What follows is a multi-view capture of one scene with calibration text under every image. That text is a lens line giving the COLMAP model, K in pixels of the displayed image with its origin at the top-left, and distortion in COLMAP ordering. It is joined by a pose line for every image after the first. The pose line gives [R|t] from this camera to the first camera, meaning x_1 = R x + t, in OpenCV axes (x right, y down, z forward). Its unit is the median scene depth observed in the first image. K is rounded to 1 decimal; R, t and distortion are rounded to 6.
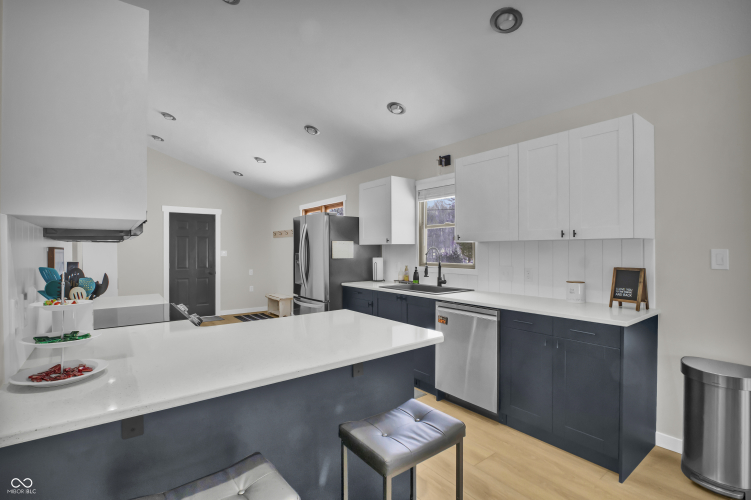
lens RADIAL K [[359.9, 0, 376.9], [0, 359.9, 252.2], [0, 0, 1]] dist [-0.004486, -0.006758]
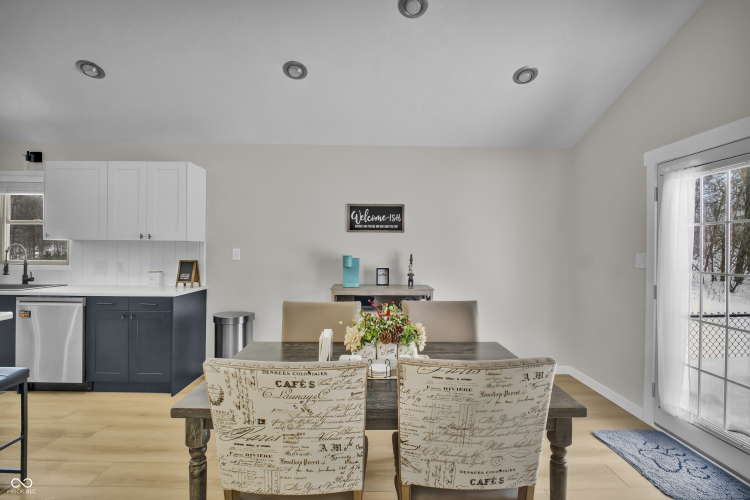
lens RADIAL K [[359.4, 0, 376.9], [0, 359.4, 248.9], [0, 0, 1]] dist [-0.004486, -0.006758]
pose [[0.605748, 0.008937, 0.795607, -0.022341], [-0.004989, 0.999960, -0.007434, 0.002208], [-0.795641, 0.000534, 0.605768, -0.481390]]
